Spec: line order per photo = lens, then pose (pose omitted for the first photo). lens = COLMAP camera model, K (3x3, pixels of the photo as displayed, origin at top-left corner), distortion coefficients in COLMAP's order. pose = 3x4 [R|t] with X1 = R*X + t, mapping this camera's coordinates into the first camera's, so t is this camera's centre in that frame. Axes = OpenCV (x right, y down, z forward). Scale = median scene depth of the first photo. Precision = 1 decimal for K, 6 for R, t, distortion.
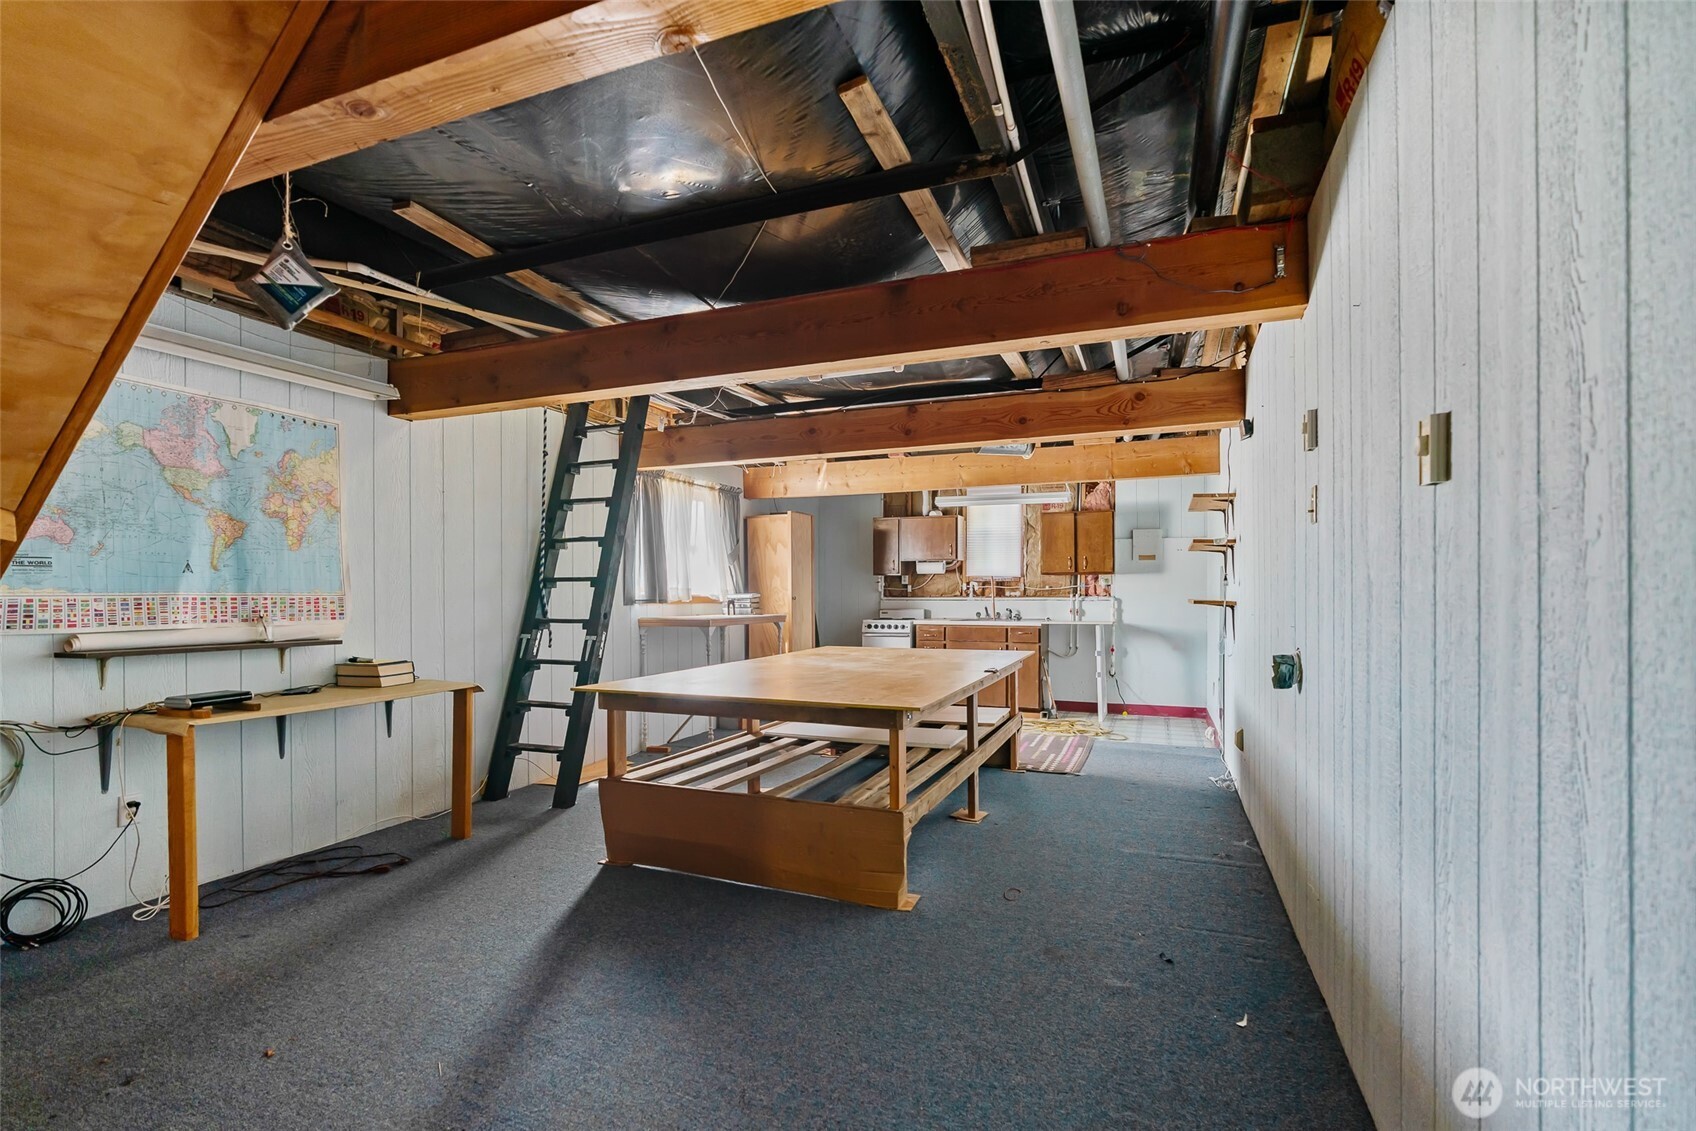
lens RADIAL K [[760.3, 0, 876.9], [0, 760.3, 596.0], [0, 0, 1]] dist [-0.000263, 0.000059]
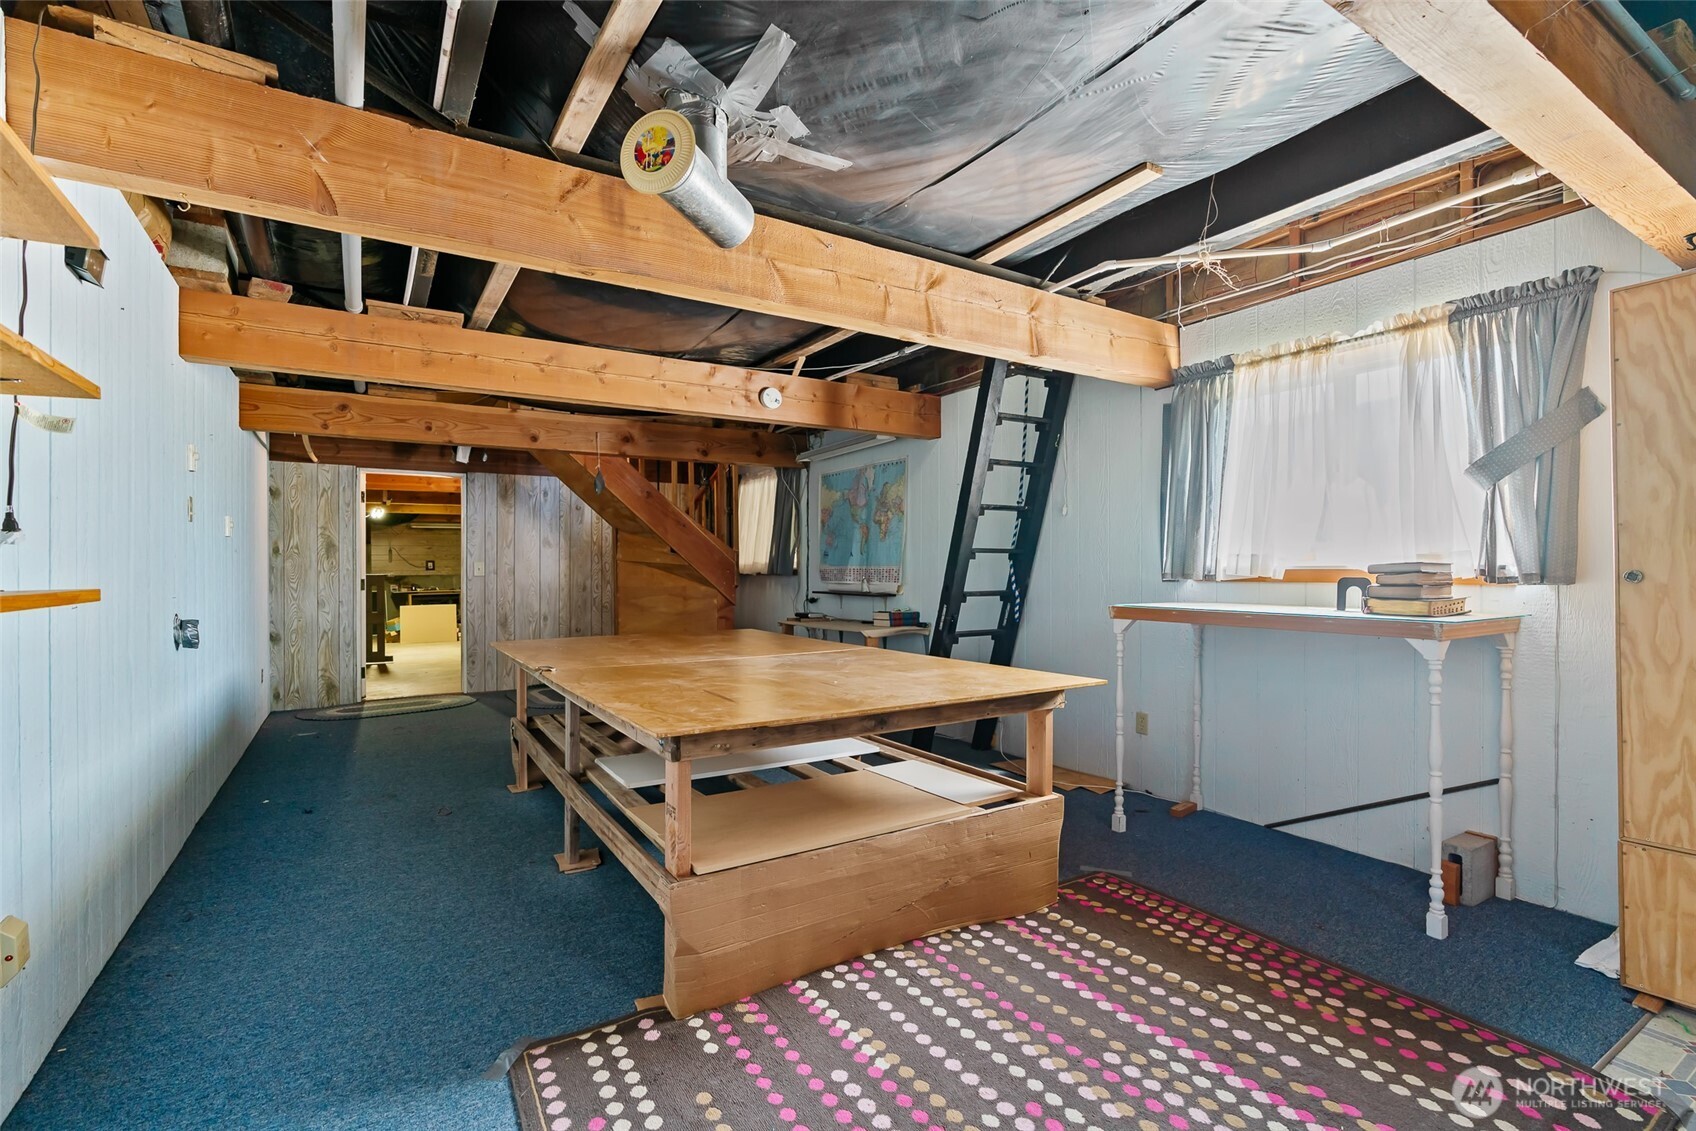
lens RADIAL K [[767.8, 0, 836.0], [0, 767.8, 569.4], [0, 0, 1]] dist [-0.007564, 0.000113]
pose [[-0.606842, -0.000753, -0.794822, 0.690675], [-0.001435, 0.999999, 0.000148, 0.003793], [0.794821, 0.001231, -0.606842, 2.000929]]
